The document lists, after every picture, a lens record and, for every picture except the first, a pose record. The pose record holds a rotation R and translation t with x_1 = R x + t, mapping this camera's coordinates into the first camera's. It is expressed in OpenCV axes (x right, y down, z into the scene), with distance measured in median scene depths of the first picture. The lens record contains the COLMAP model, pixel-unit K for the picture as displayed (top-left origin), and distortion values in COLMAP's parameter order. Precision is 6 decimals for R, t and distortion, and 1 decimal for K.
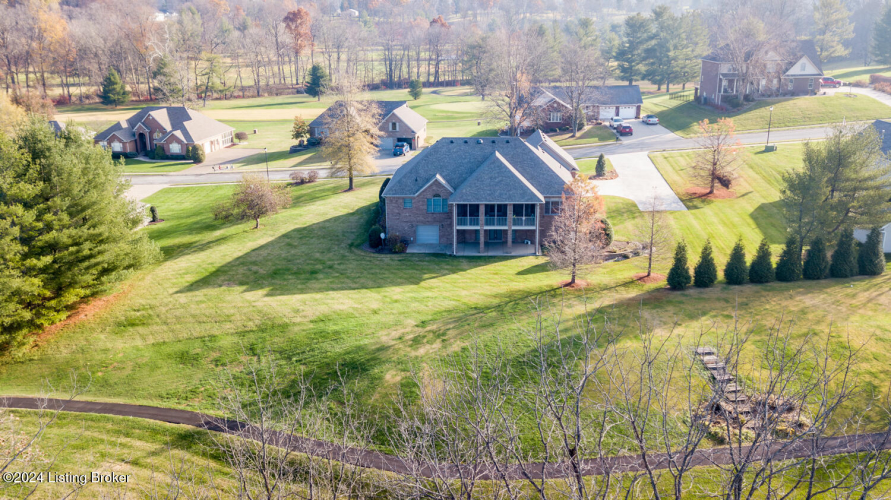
lens RADIAL K [[803.9, 0, 442.6], [0, 803.9, 249.0], [0, 0, 1]] dist [0.031633, -0.004925]
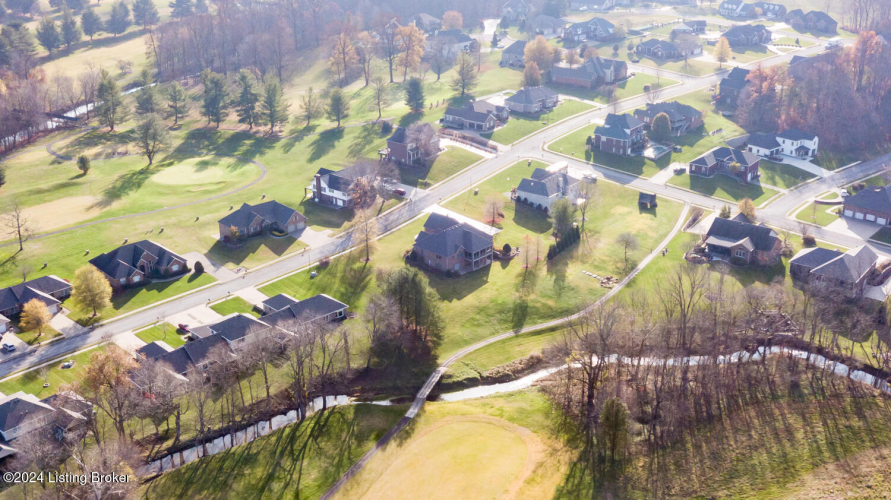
lens RADIAL K [[1068.9, 0, 445.5], [0, 1068.9, 250.0], [0, 0, 1]] dist [0.113245, 0.008401]
pose [[0.619813, -0.286789, 0.730468, -2.743082], [0.220742, 0.956961, 0.188409, -0.783255], [-0.753063, 0.044466, 0.656444, -1.365890]]
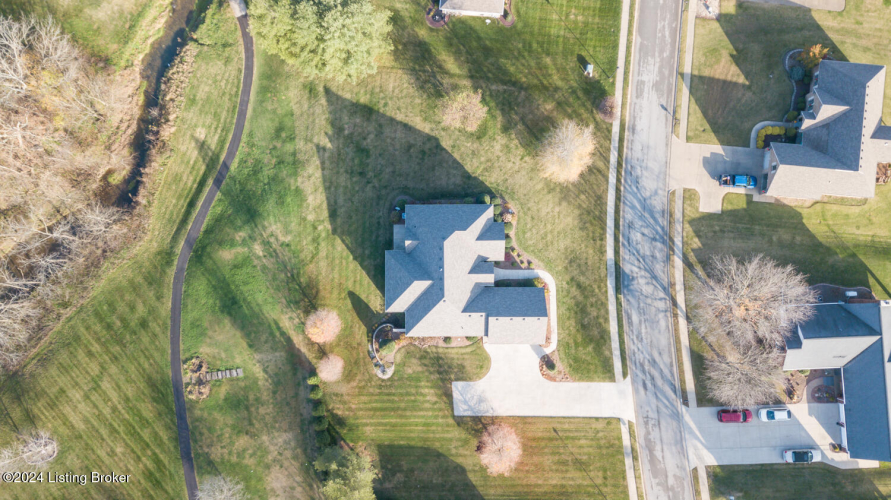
lens RADIAL K [[678.7, 0, 444.4], [0, 678.7, 256.0], [0, 0, 1]] dist [0.028173, 0.005922]
pose [[0.062986, 0.997842, -0.018532, 0.048599], [-0.275201, 0.035215, 0.960742, -1.336990], [0.959321, -0.055413, 0.276825, 0.734387]]
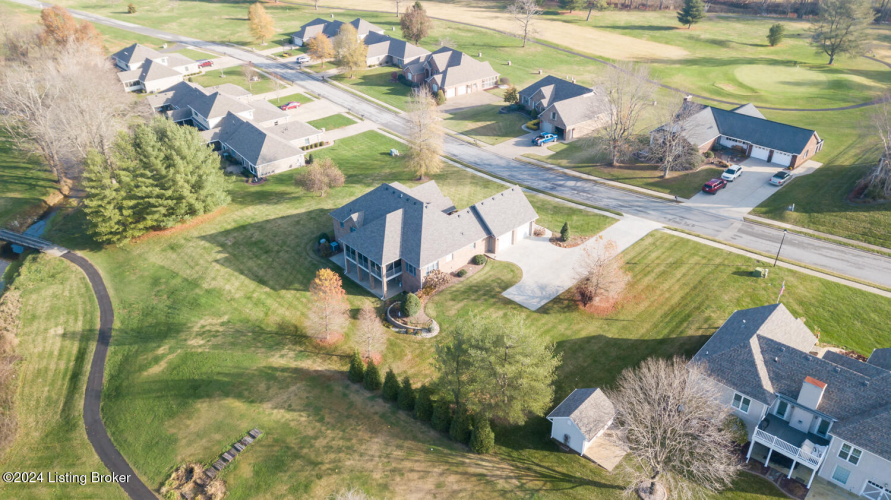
lens RADIAL K [[678.7, 0, 444.4], [0, 678.7, 256.0], [0, 0, 1]] dist [0.028173, 0.005922]
pose [[0.714326, 0.370875, -0.593456, 0.820926], [-0.200779, 0.920982, 0.333887, -0.446597], [0.670393, -0.119351, 0.732345, 0.266562]]
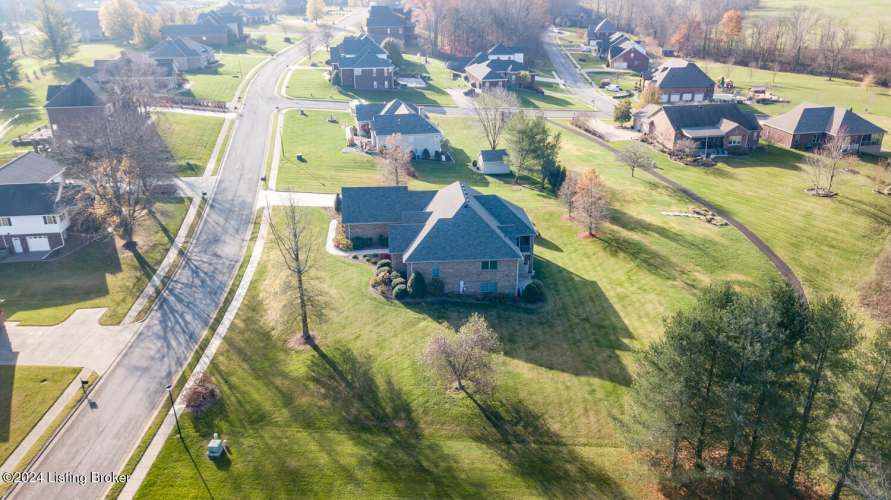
lens RADIAL K [[678.7, 0, 444.4], [0, 678.7, 256.0], [0, 0, 1]] dist [0.028173, 0.005922]
pose [[-0.132201, -0.382230, 0.914562, -0.936255], [0.294261, 0.865932, 0.404441, -0.490633], [-0.946537, 0.322588, -0.002002, 1.134073]]
